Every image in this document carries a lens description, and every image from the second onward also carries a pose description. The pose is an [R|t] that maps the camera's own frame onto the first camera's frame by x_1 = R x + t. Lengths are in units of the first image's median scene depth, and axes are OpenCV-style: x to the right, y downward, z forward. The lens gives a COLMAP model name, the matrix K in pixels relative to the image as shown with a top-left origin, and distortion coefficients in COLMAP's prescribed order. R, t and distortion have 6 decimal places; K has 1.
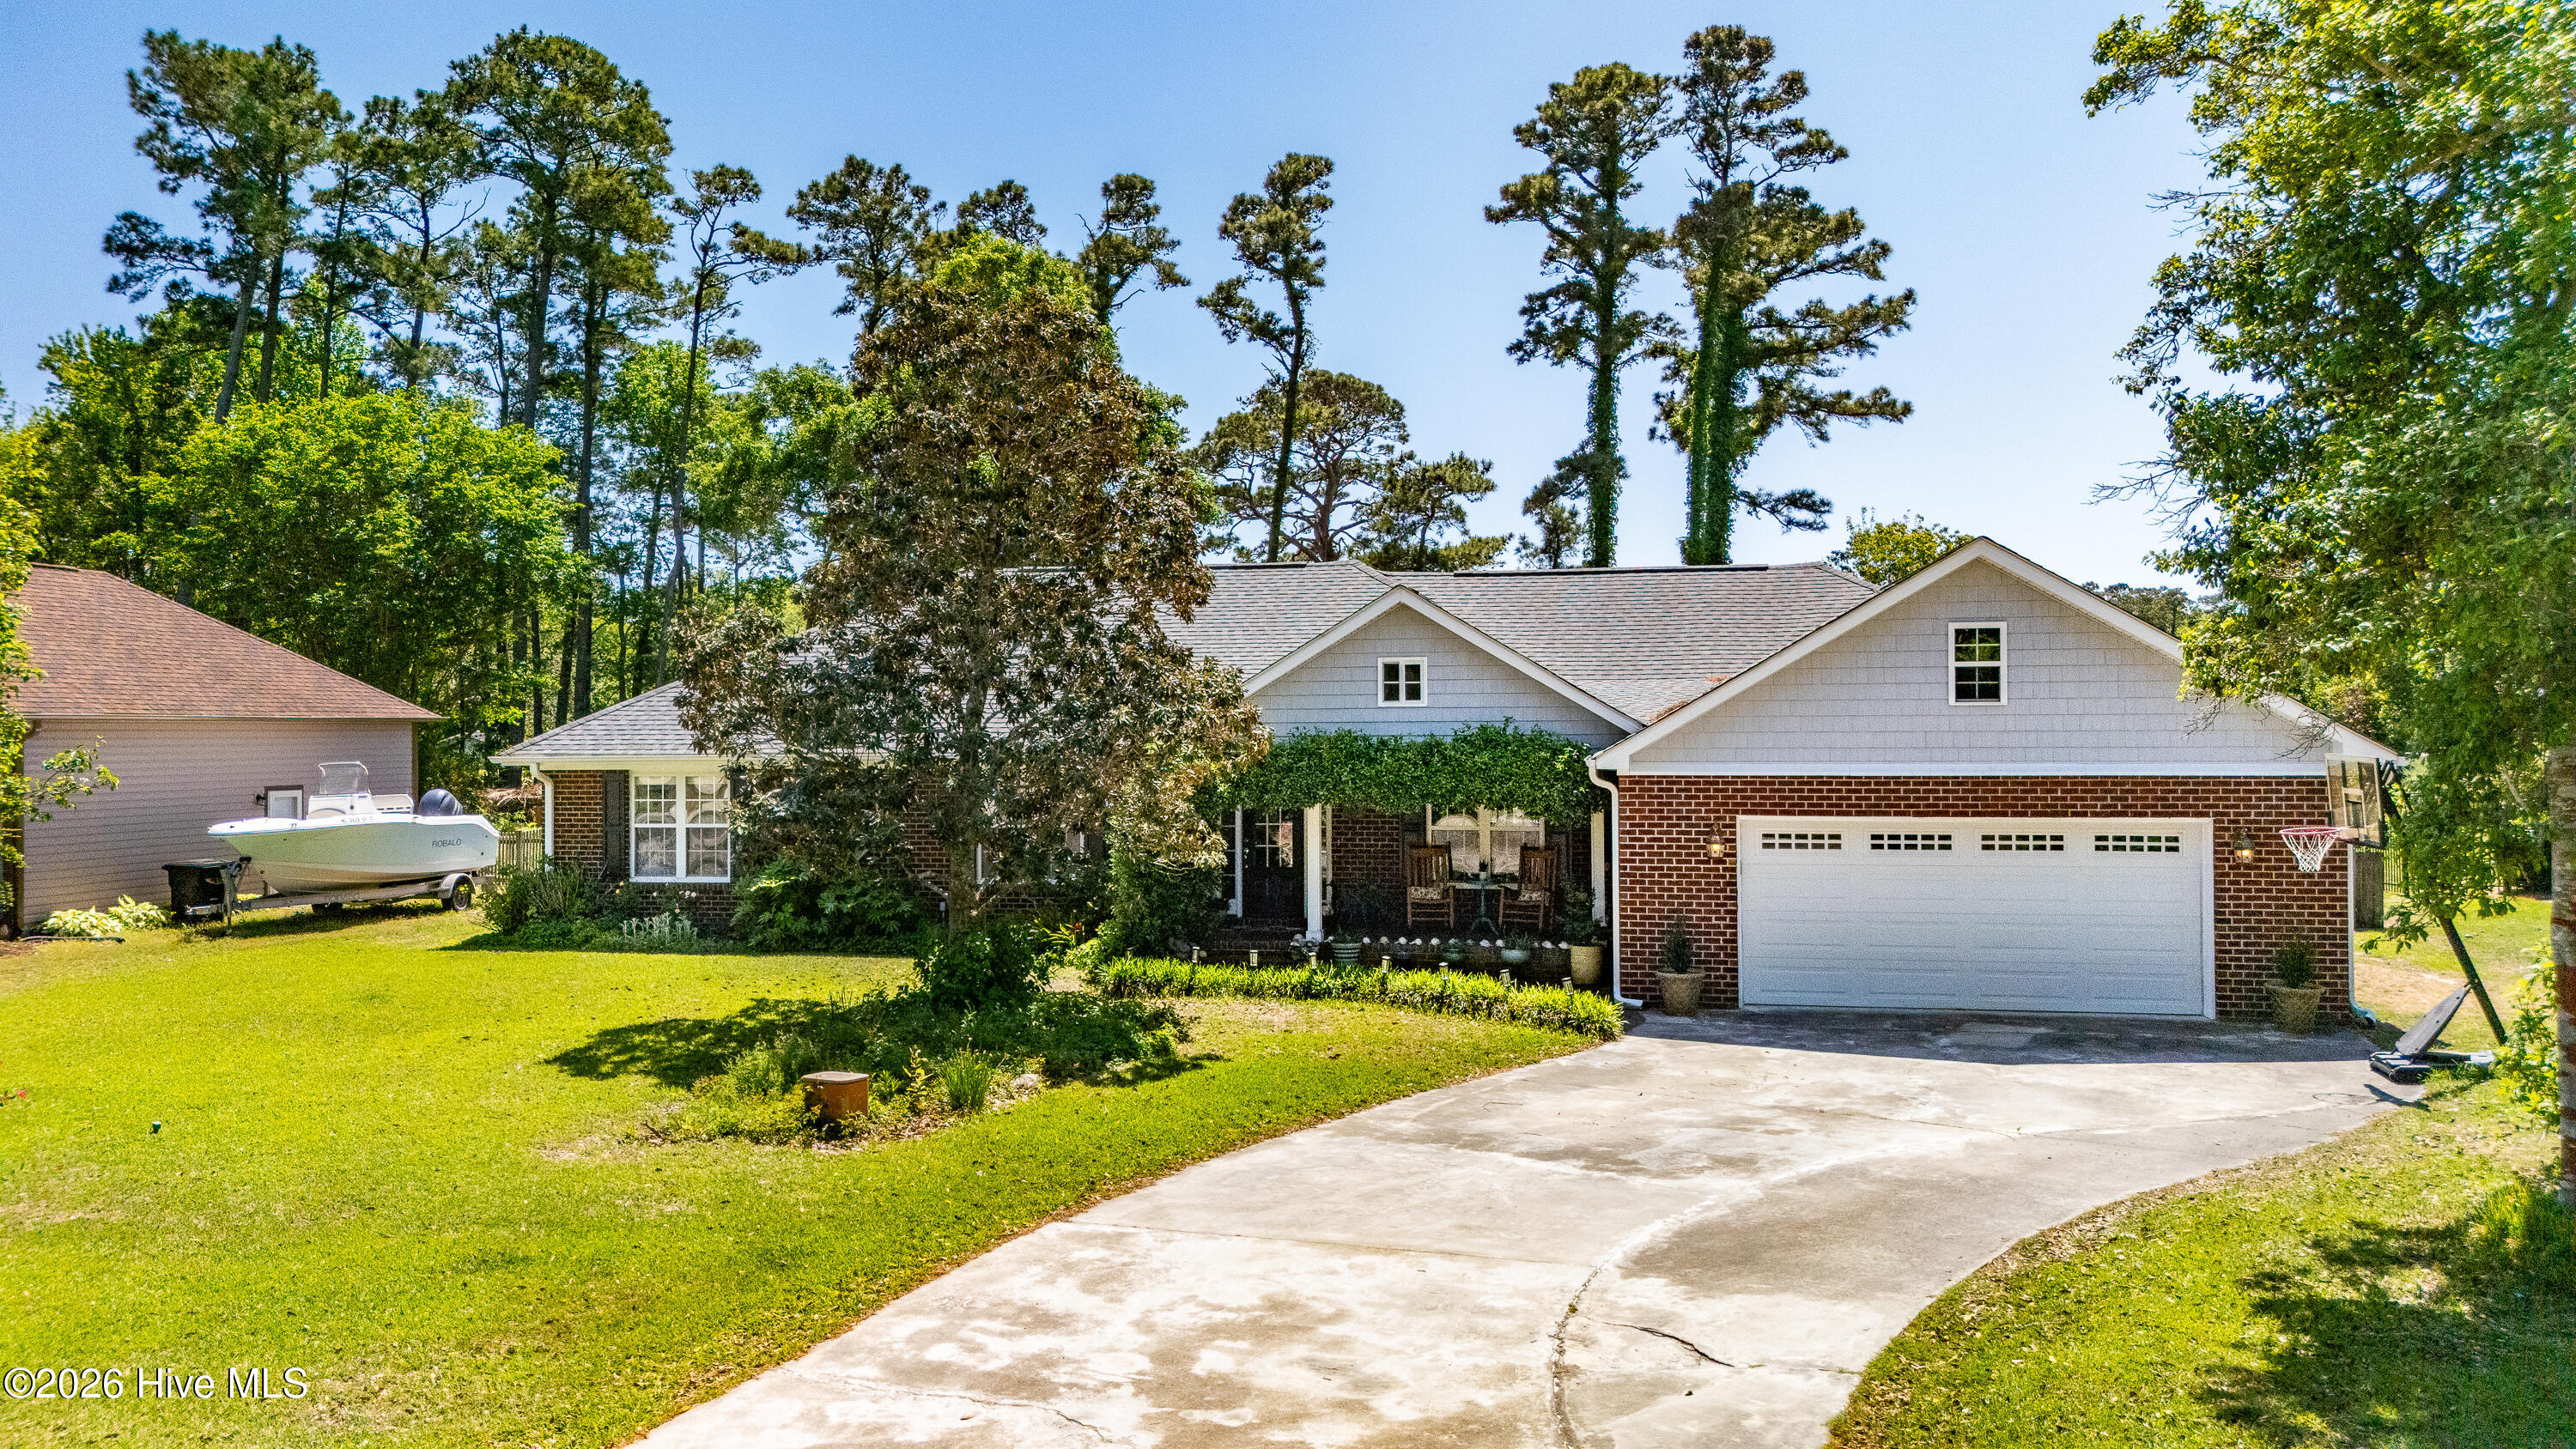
lens RADIAL K [[1867.7, 0, 1284.0], [0, 1867.7, 714.8], [0, 0, 1]] dist [0.034393, -0.000549]
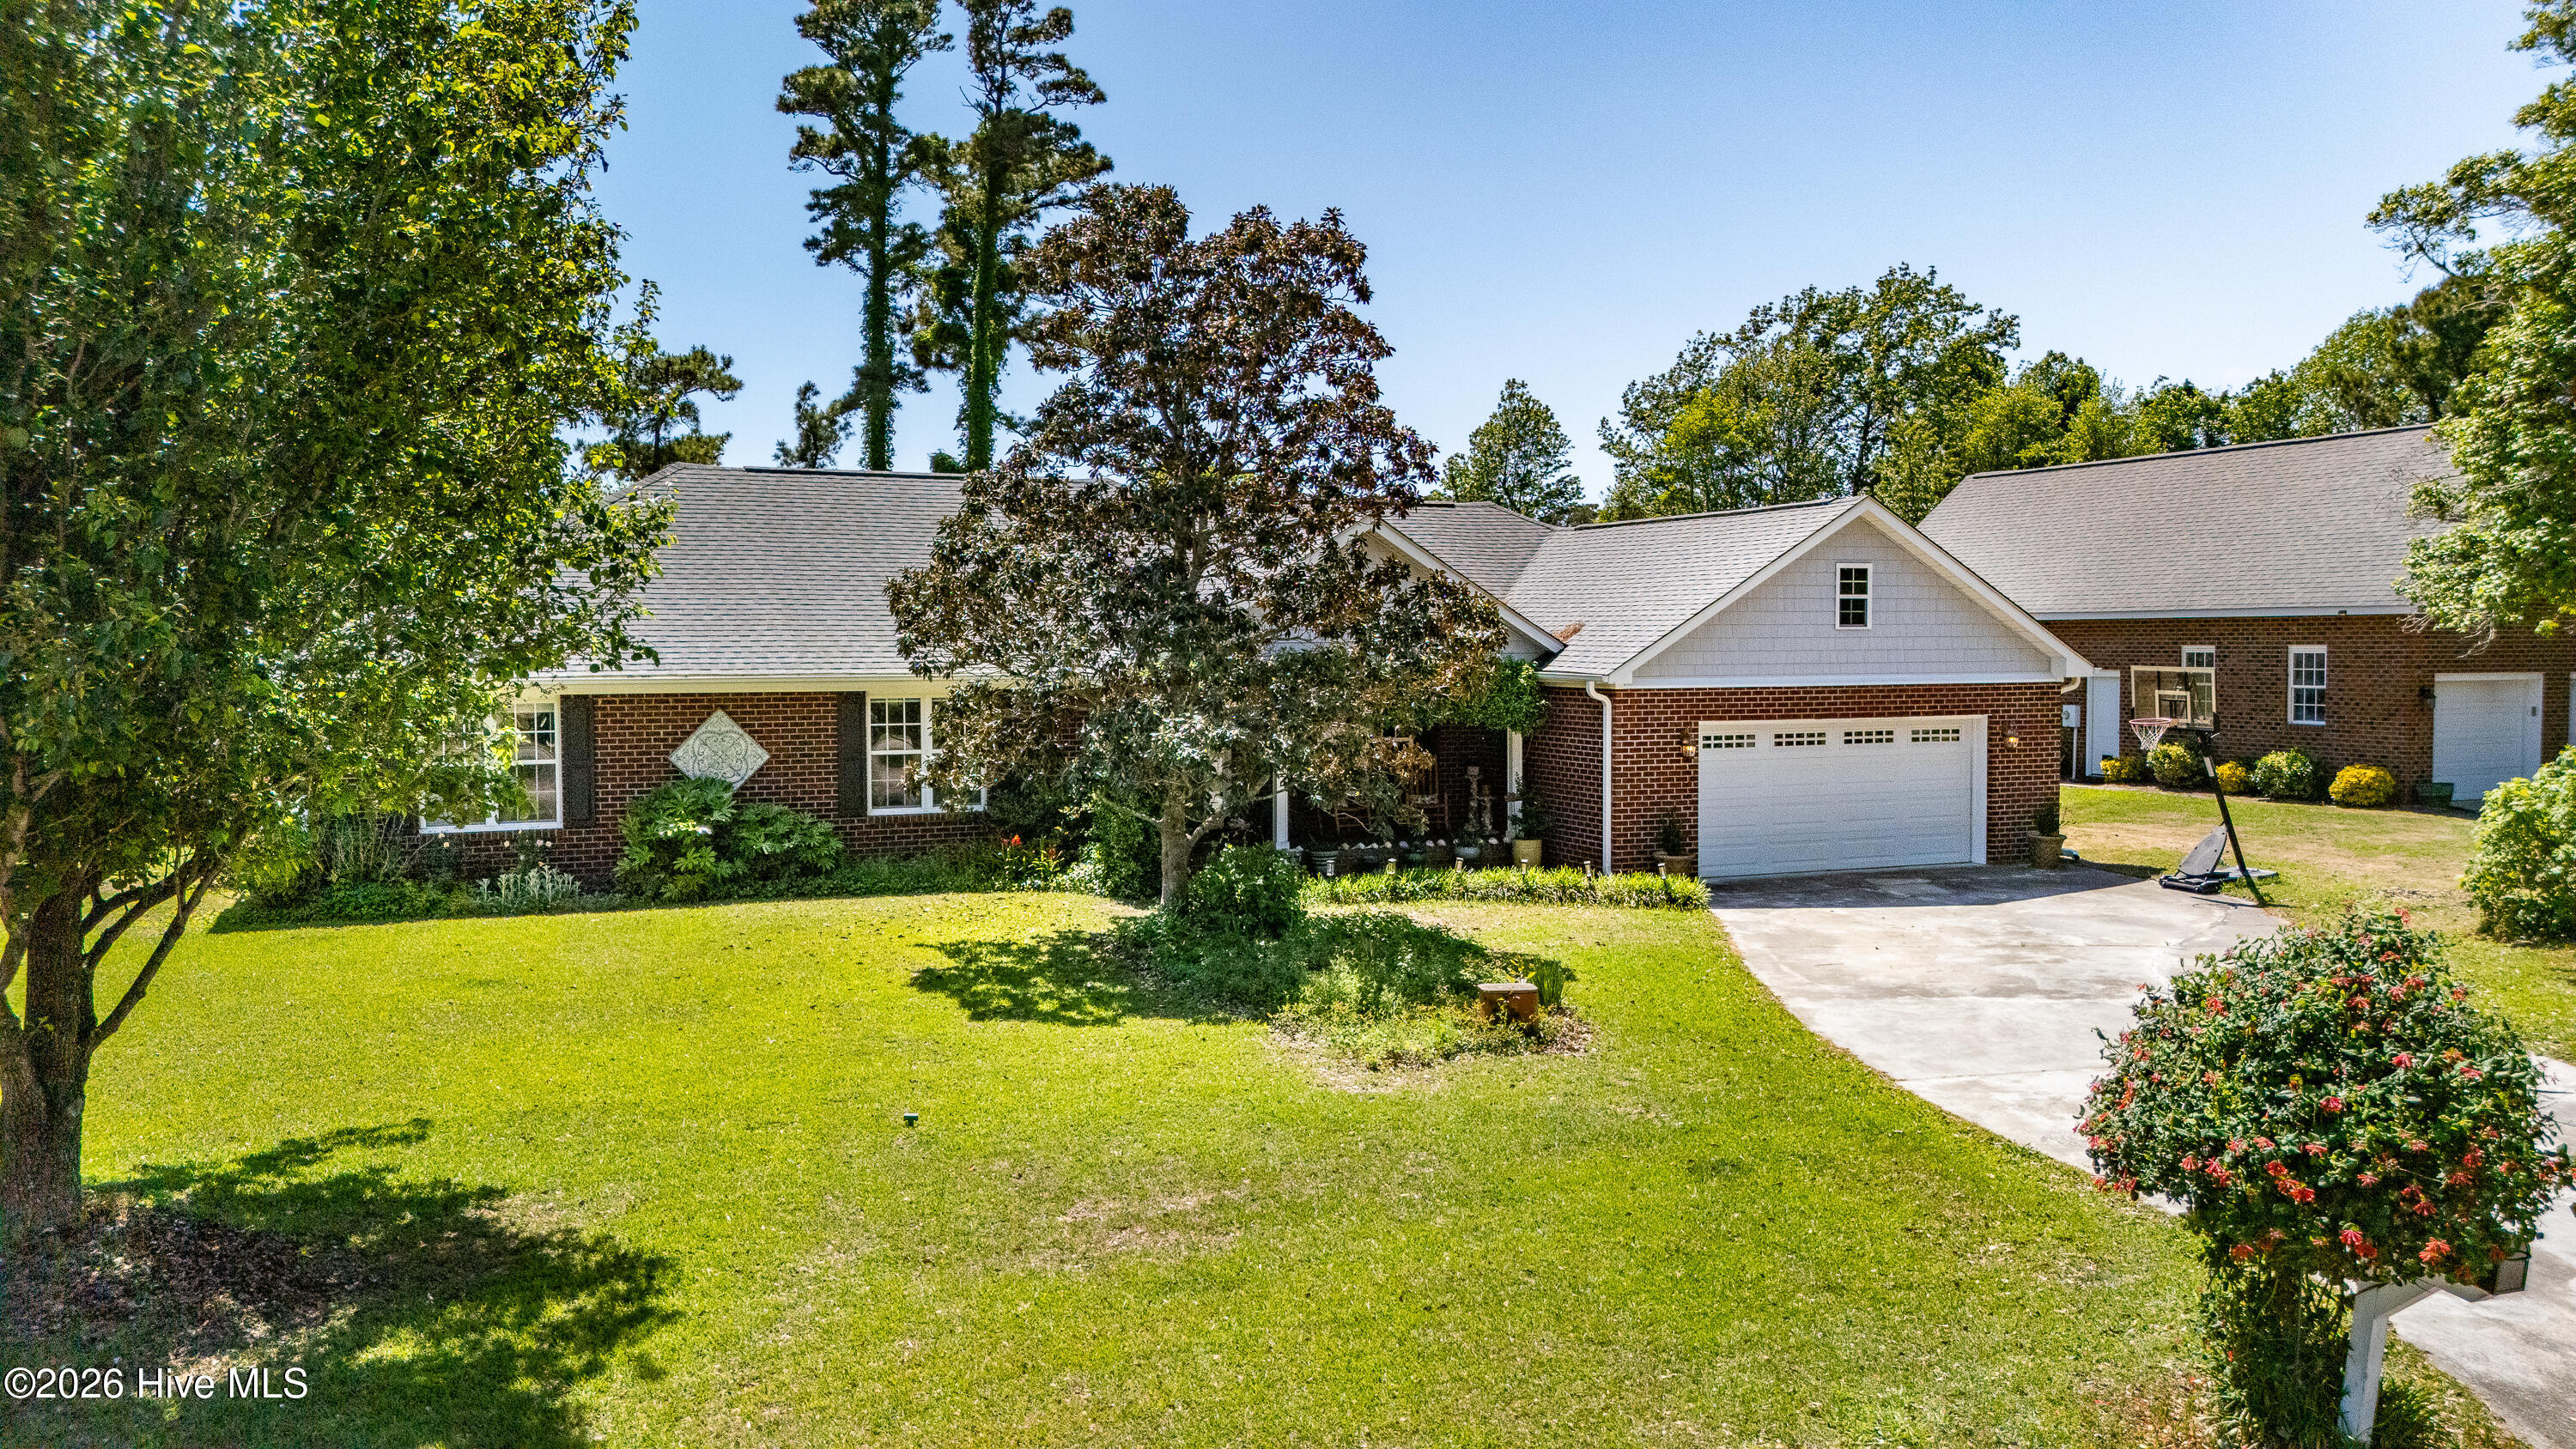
lens RADIAL K [[1867.7, 0, 1283.0], [0, 1867.7, 733.3], [0, 0, 1]] dist [0.034393, -0.000549]
pose [[0.833138, -0.024335, 0.552529, -0.630785], [-0.006943, 0.998493, 0.054446, -0.001200], [-0.553021, -0.049197, 0.831714, 0.156348]]
